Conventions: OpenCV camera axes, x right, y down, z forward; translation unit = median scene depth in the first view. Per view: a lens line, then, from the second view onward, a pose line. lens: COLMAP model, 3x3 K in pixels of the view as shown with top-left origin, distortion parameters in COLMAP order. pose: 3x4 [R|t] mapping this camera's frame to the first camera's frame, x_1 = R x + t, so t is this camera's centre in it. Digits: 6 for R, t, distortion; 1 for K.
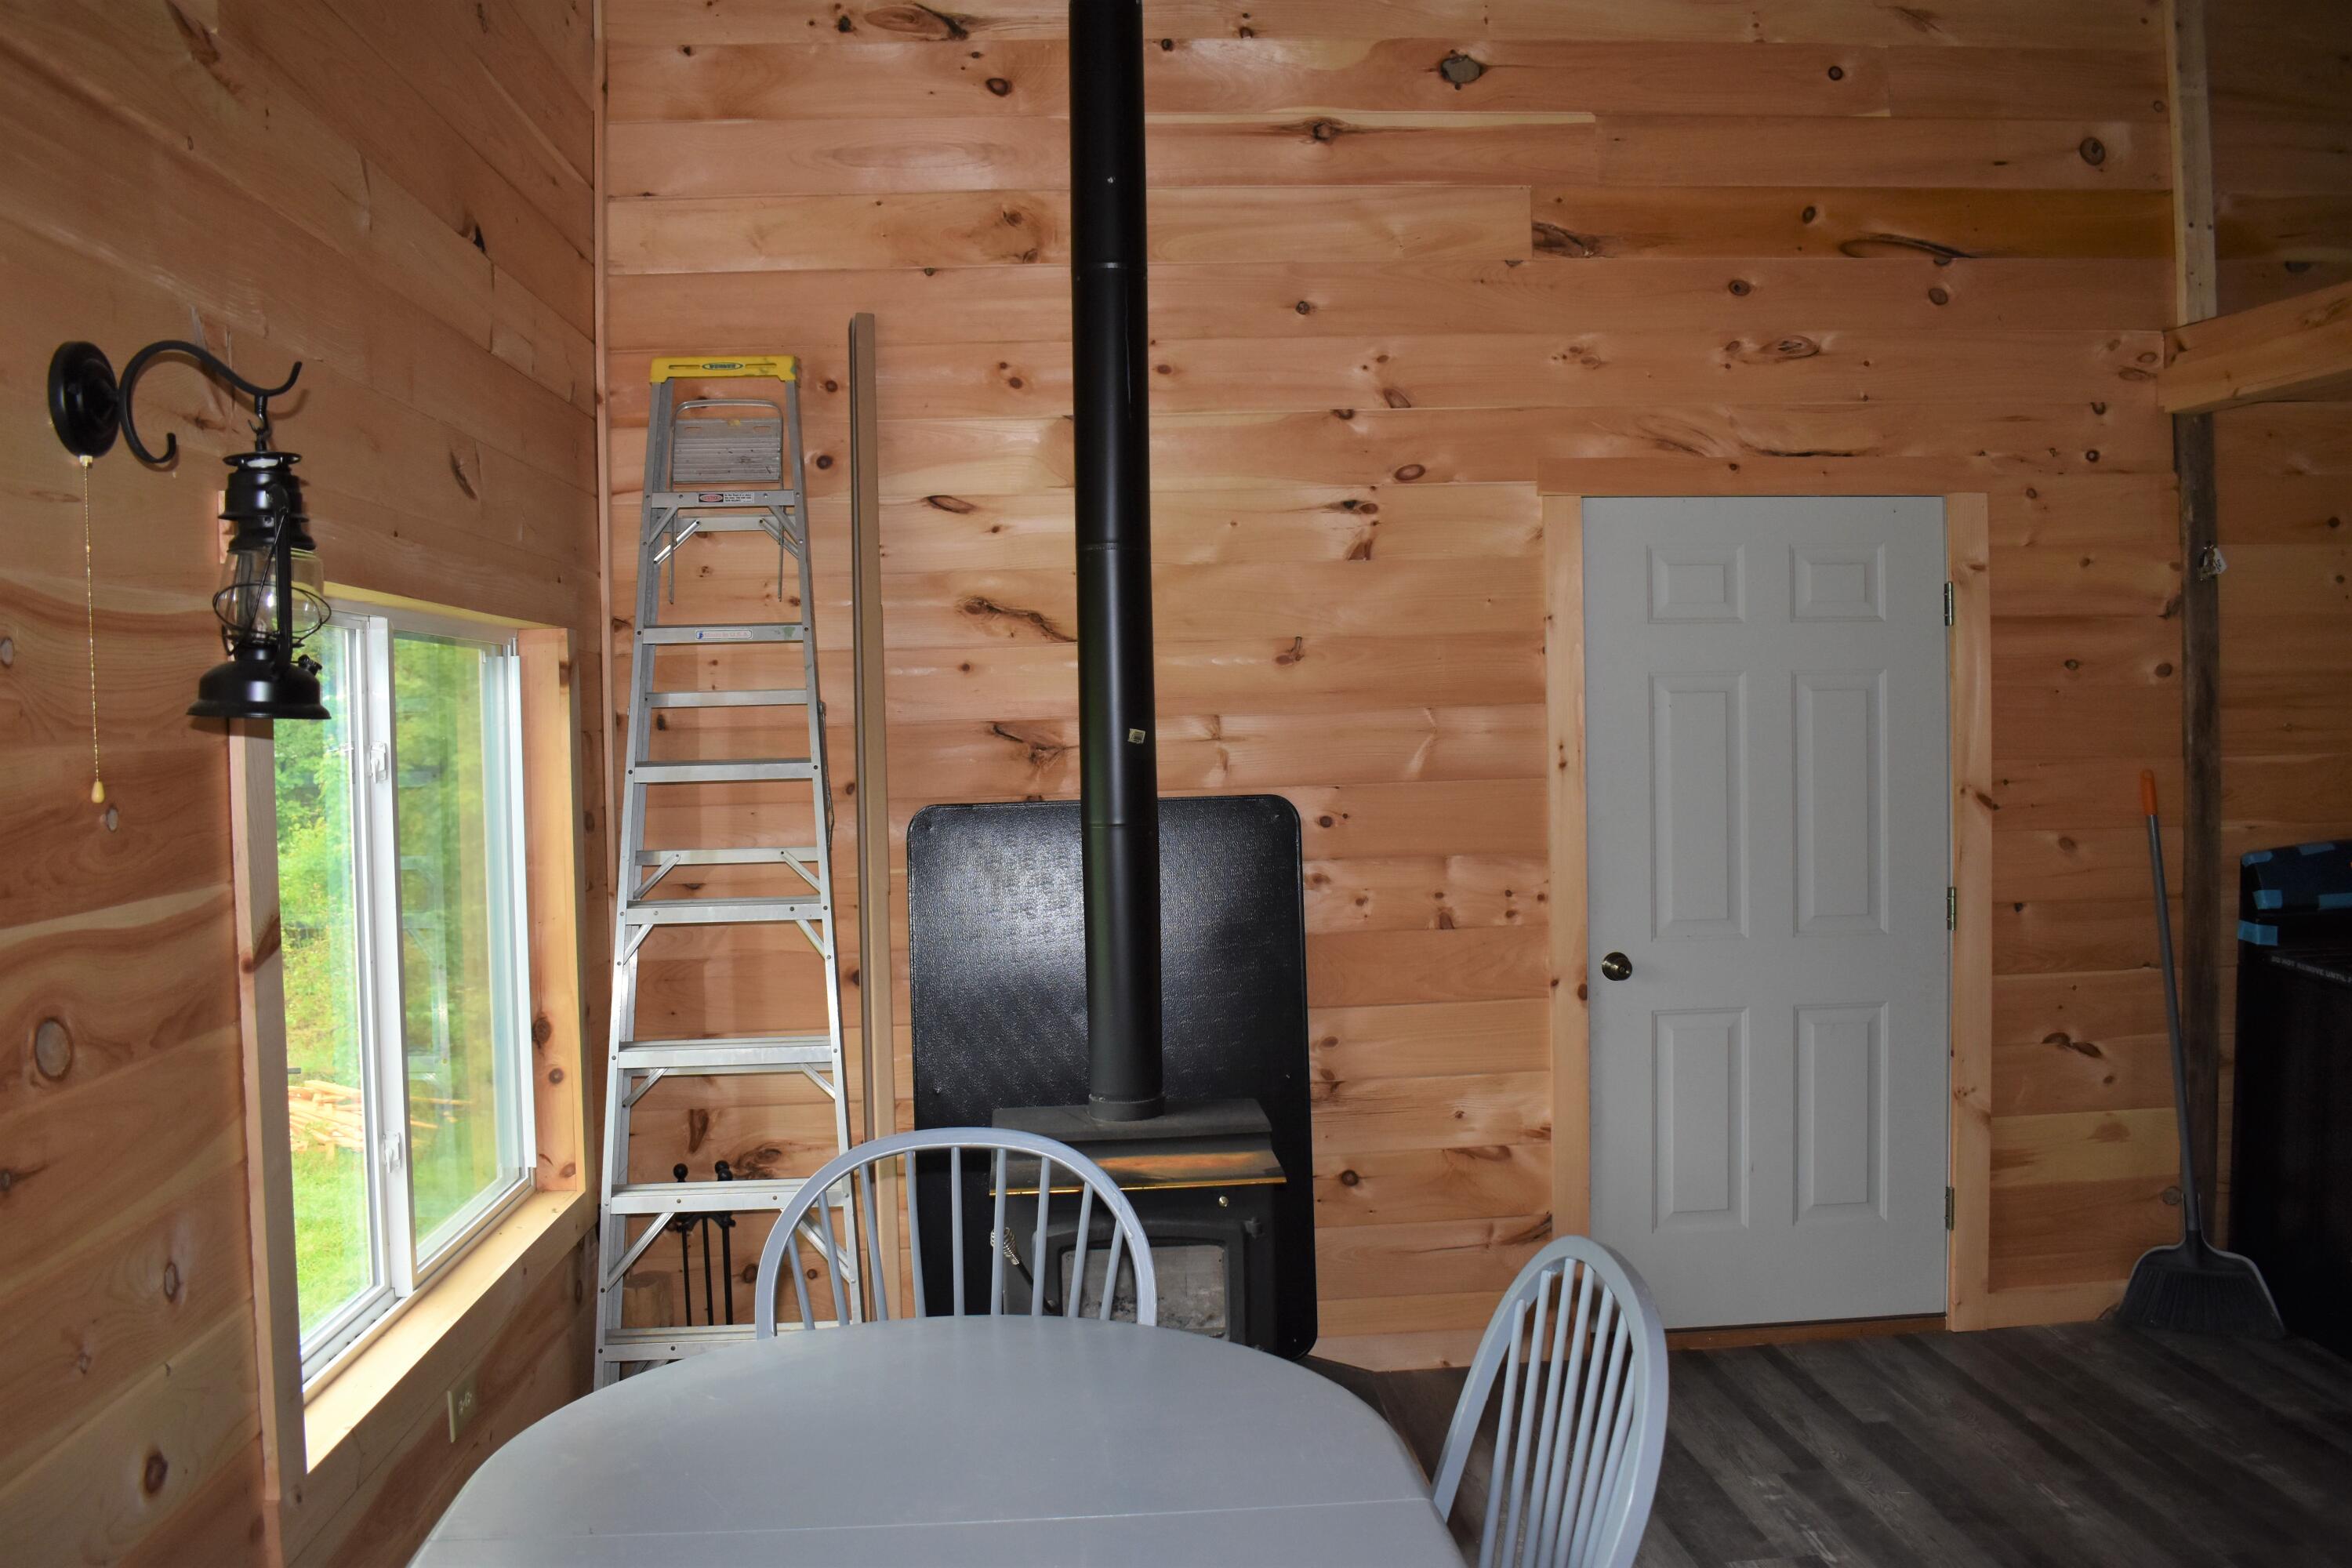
lens RADIAL K [[1821.9, 0, 1176.0], [0, 1821.9, 784.0], [0, 0, 1]] dist [-0.102622, 0.015576]
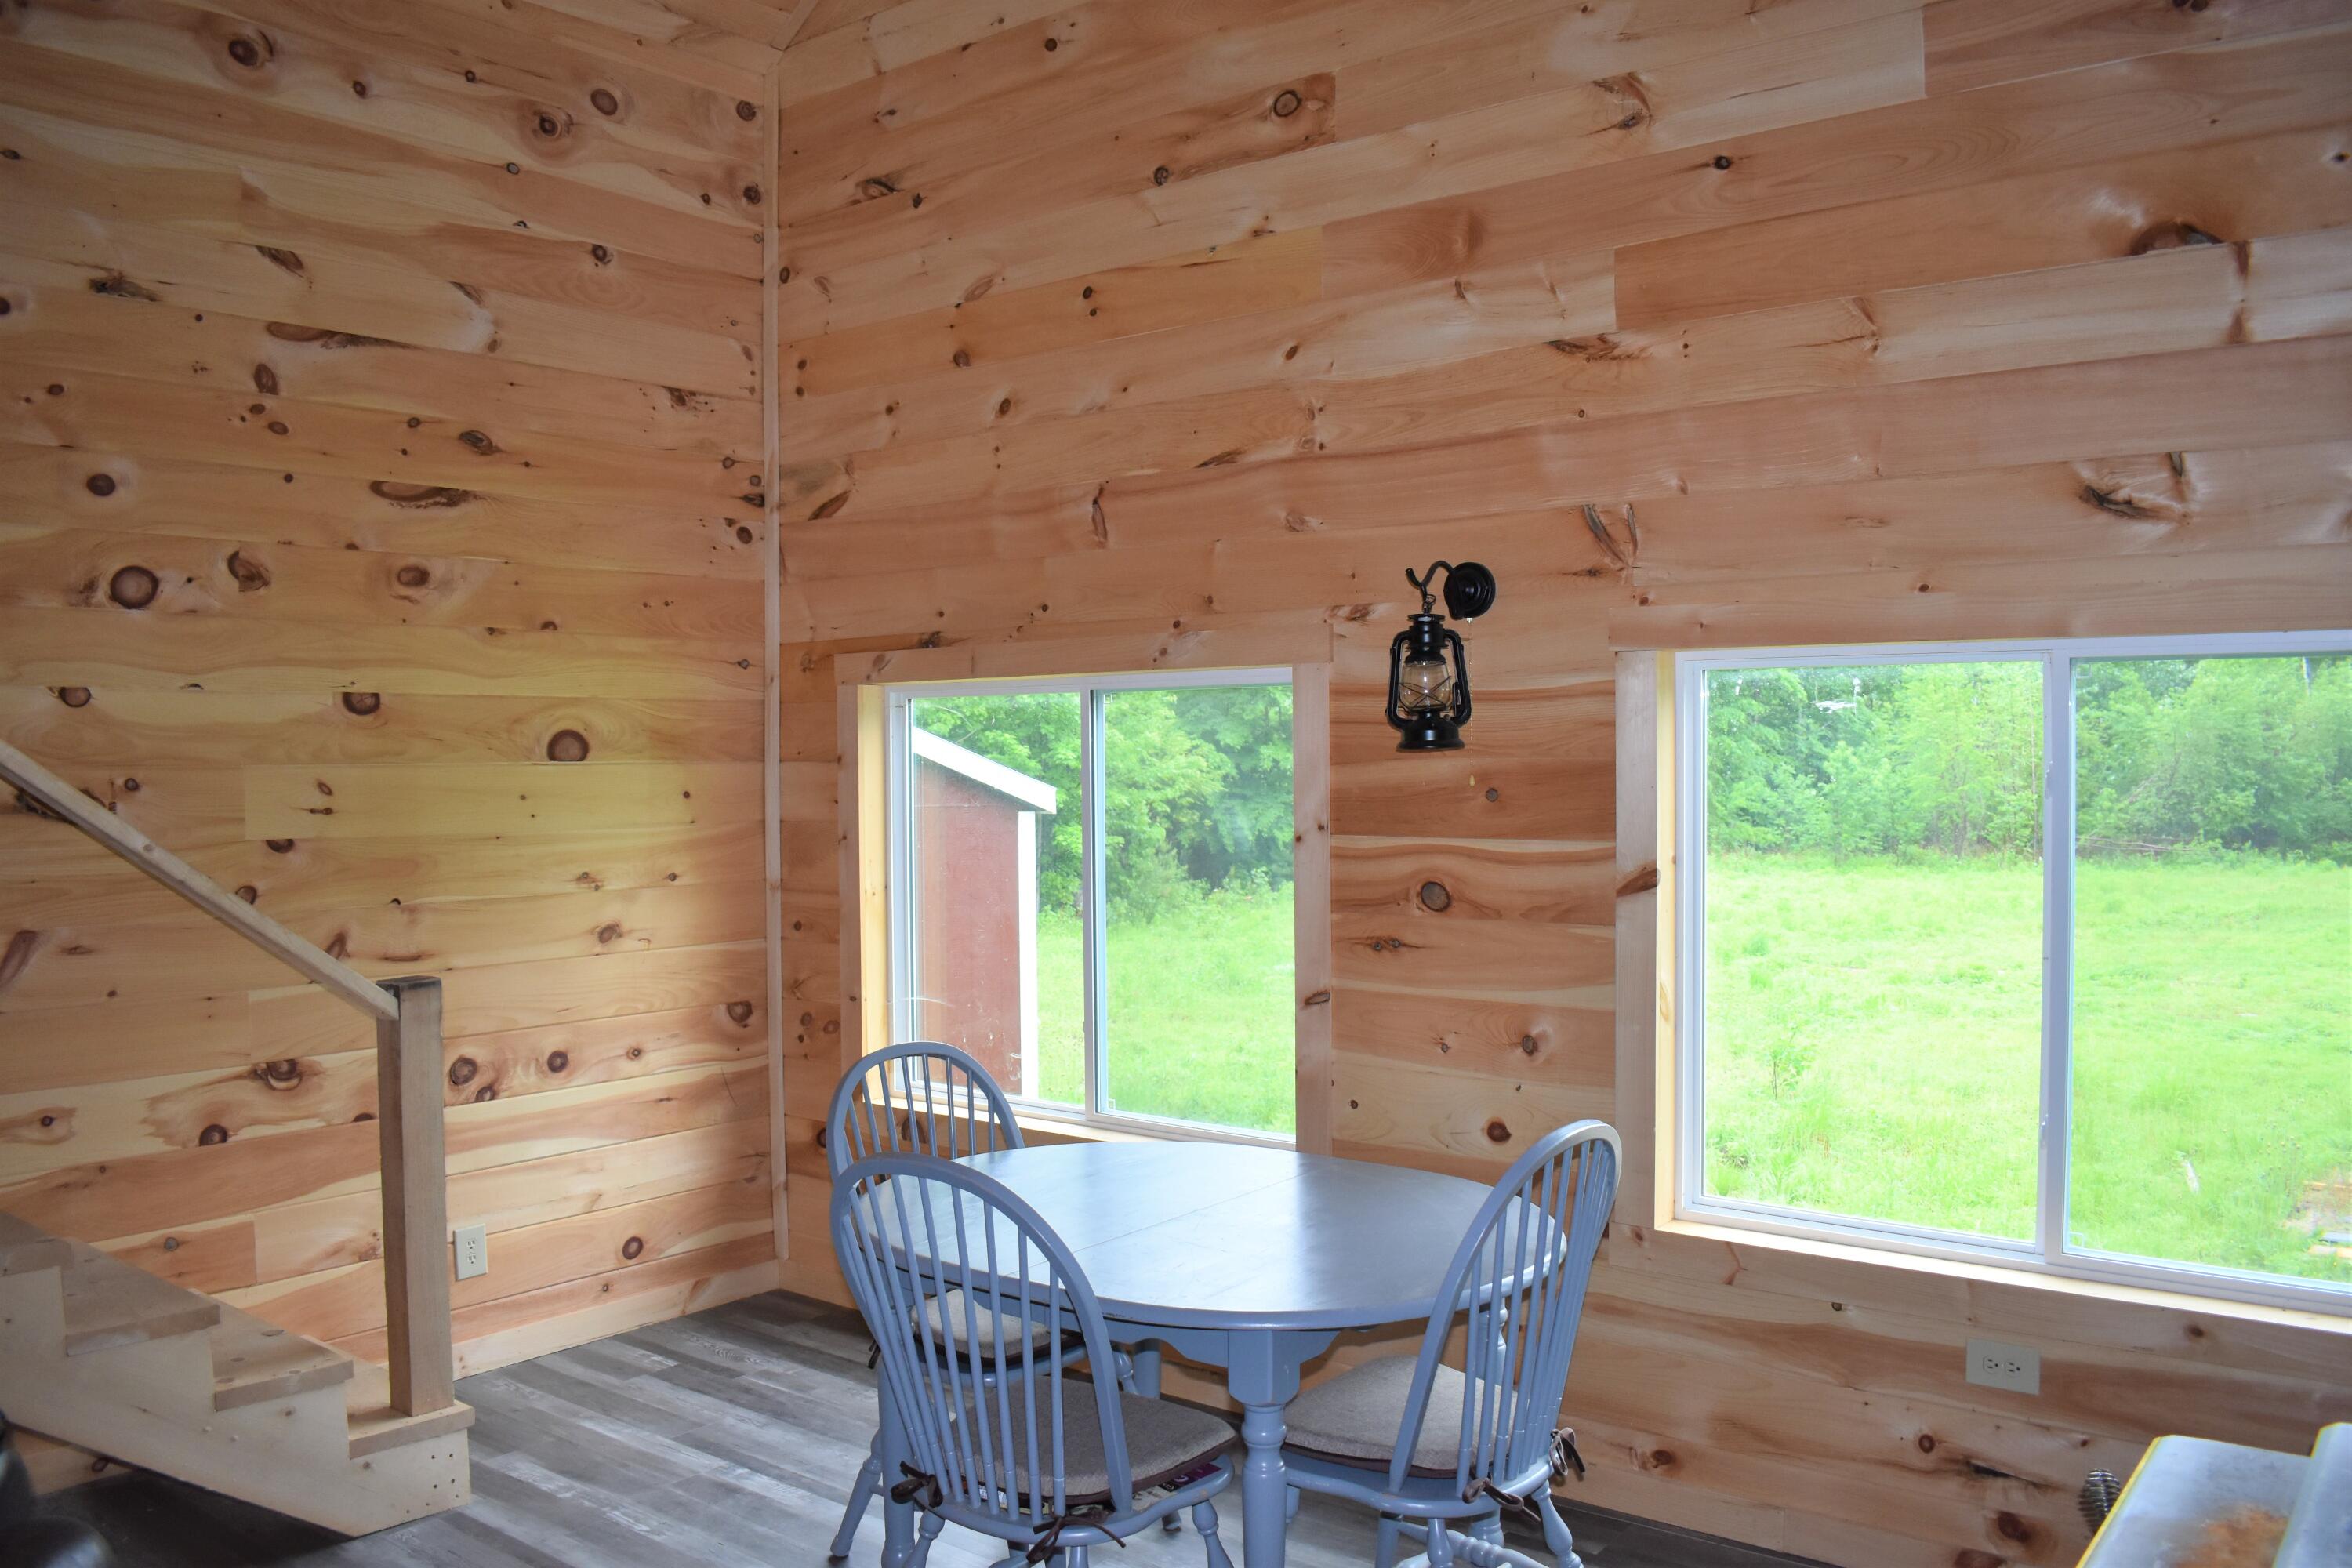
lens RADIAL K [[1821.9, 0, 1176.0], [0, 1821.9, 784.0], [0, 0, 1]] dist [-0.102622, 0.015576]
pose [[-0.668203, 0.044679, -0.742636, 1.188940], [0.004329, 0.998412, 0.056173, -0.112731], [0.743967, 0.034320, -0.667335, 2.149642]]
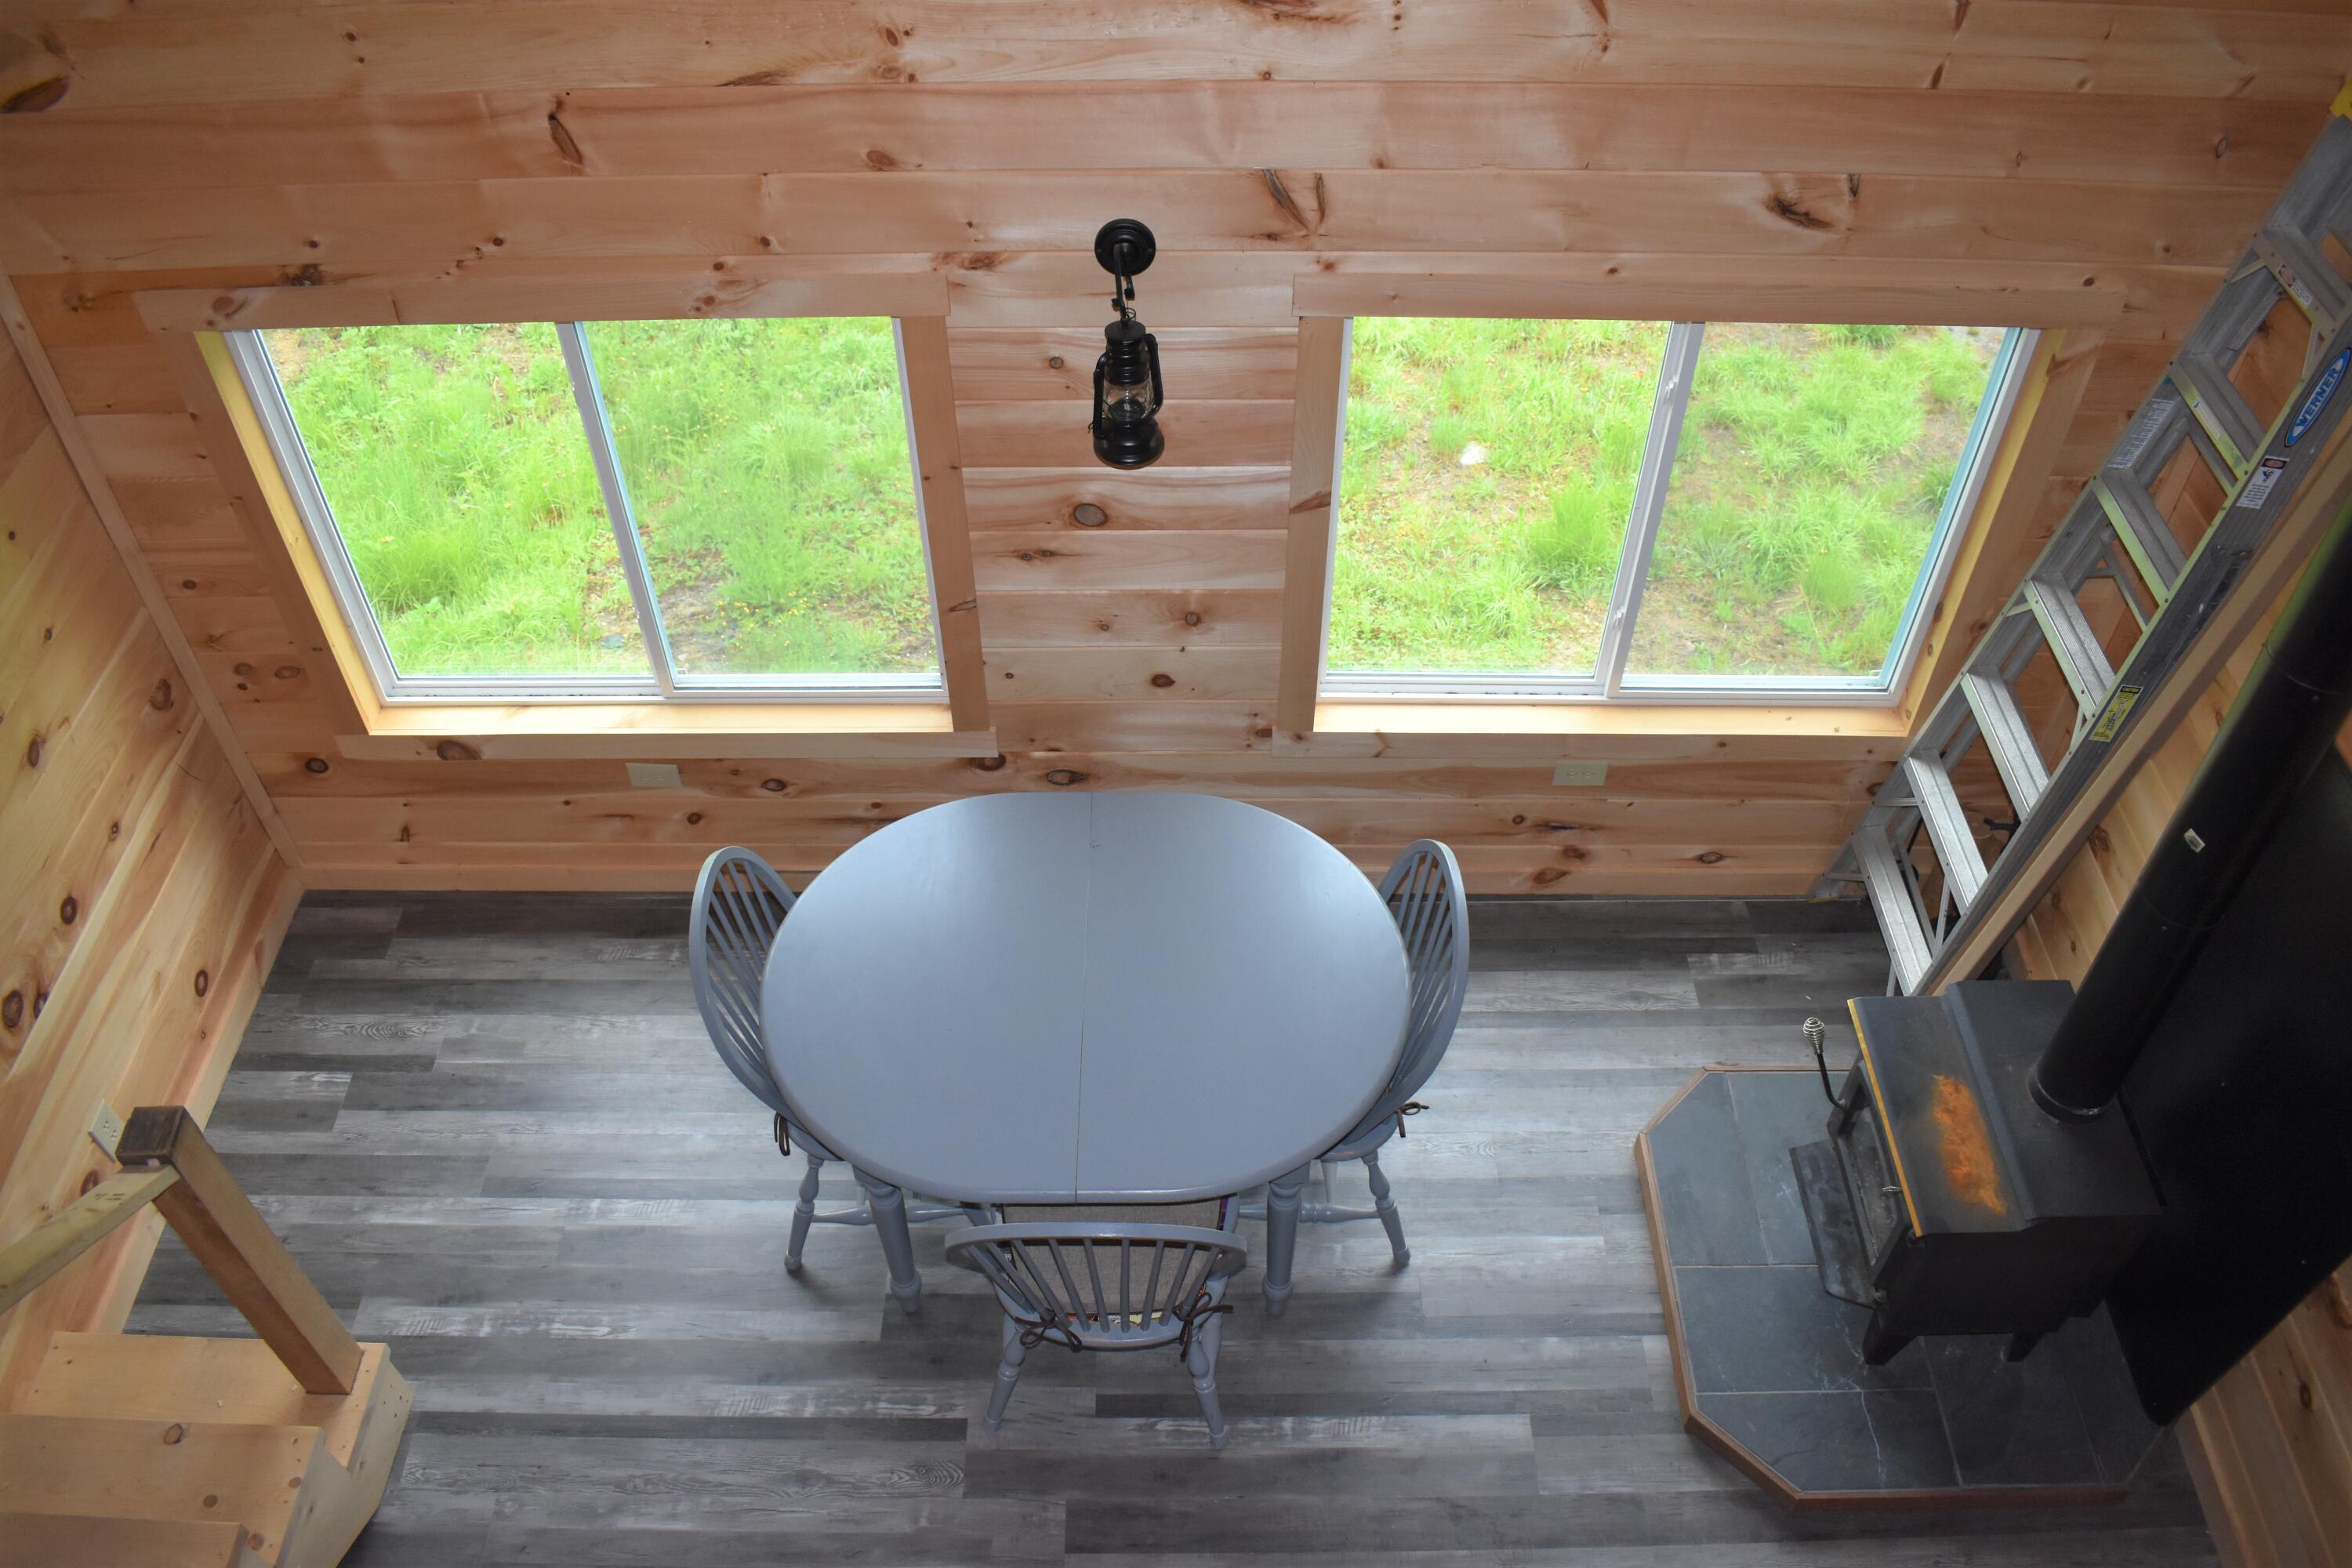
lens RADIAL K [[1821.9, 0, 1176.0], [0, 1821.9, 784.0], [0, 0, 1]] dist [-0.102622, 0.015576]
pose [[-0.072338, 0.739781, -0.668948, 1.066085], [-0.018652, 0.669584, 0.742502, -1.257663], [0.997206, 0.066188, -0.034638, 1.137825]]
